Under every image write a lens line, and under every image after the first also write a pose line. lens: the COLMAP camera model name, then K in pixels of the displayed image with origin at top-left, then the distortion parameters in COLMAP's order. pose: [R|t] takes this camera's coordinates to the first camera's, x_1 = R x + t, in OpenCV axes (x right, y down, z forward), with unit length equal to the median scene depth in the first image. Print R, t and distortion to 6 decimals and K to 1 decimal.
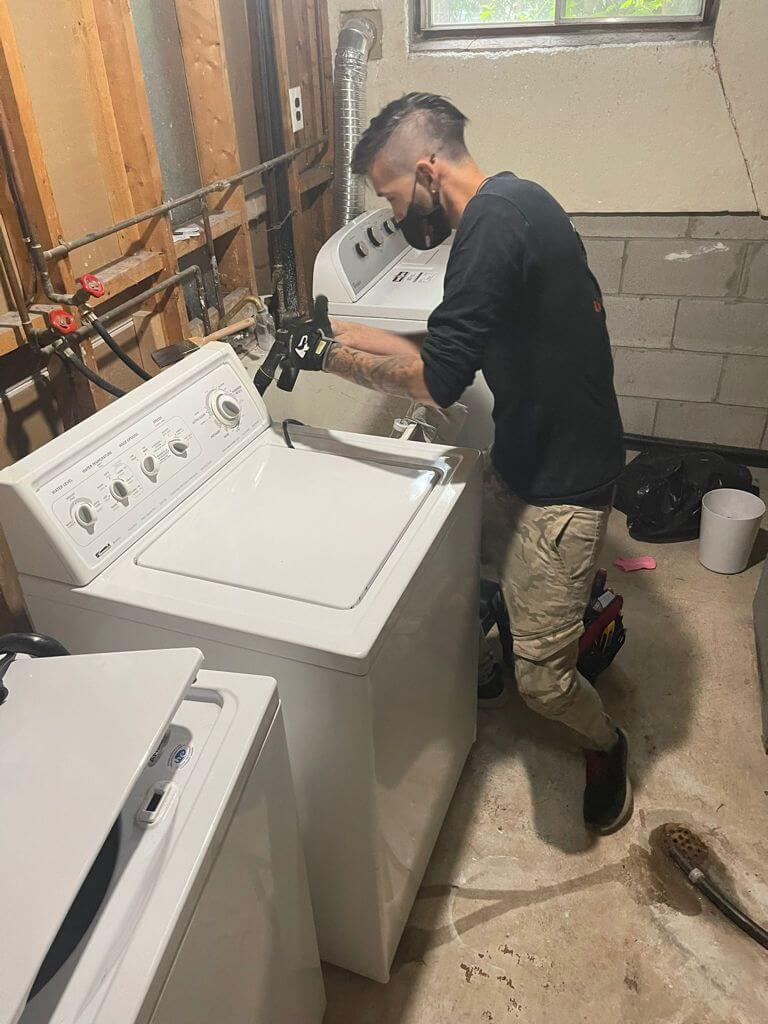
lens RADIAL K [[774.1, 0, 382.1], [0, 774.1, 517.6], [0, 0, 1]] dist [0.065245, -0.098848]
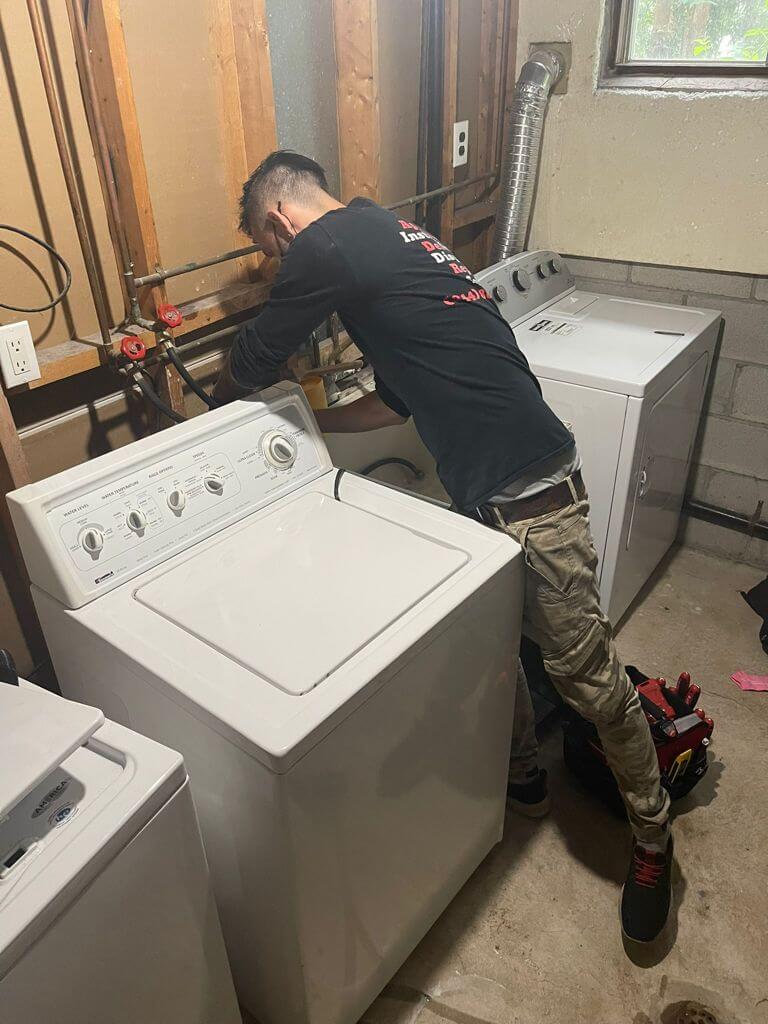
lens RADIAL K [[774.1, 0, 382.1], [0, 774.1, 517.6], [0, 0, 1]] dist [0.065245, -0.098848]
pose [[0.949371, 0.178841, -0.258285, 0.180871], [-0.181103, 0.983346, 0.015214, -0.088233], [0.256704, 0.032333, 0.965949, 0.075652]]
